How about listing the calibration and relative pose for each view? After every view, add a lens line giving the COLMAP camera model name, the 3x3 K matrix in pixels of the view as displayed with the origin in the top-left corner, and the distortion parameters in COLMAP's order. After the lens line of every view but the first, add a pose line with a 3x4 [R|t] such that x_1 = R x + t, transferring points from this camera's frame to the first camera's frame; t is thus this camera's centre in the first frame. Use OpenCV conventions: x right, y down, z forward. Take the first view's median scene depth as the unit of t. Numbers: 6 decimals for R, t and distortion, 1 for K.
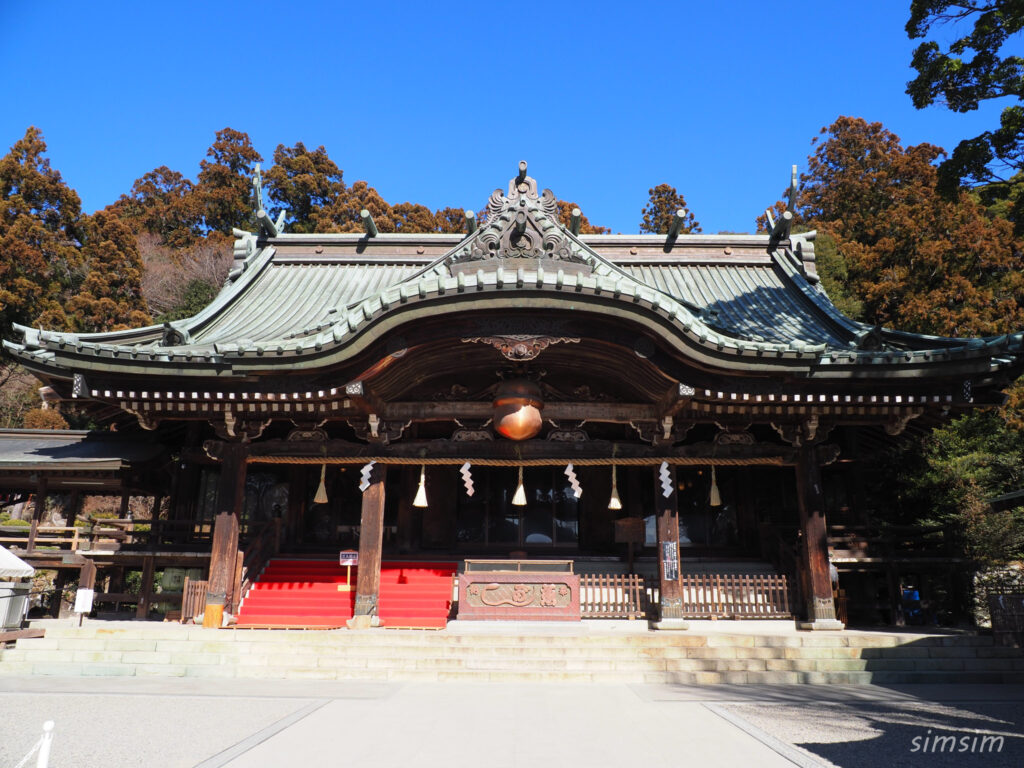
lens RADIAL K [[806.3, 0, 511.0], [0, 806.3, 382.3], [0, 0, 1]] dist [-0.000102, 0.001924]
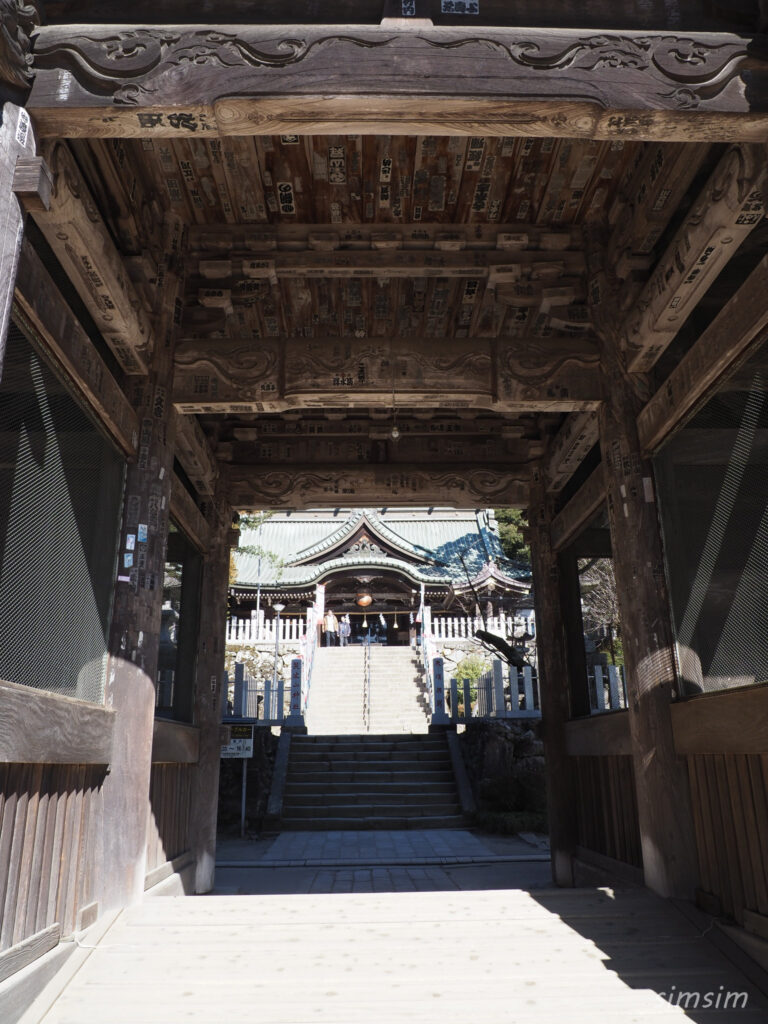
lens RADIAL K [[806.3, 0, 385.2], [0, 806.3, 513.7], [0, 0, 1]] dist [-0.000102, 0.001924]
pose [[0.998881, -0.008029, 0.046612, -0.050964], [0.008648, 0.999877, -0.013100, -0.238077], [-0.046501, 0.013488, 0.998827, -2.074716]]
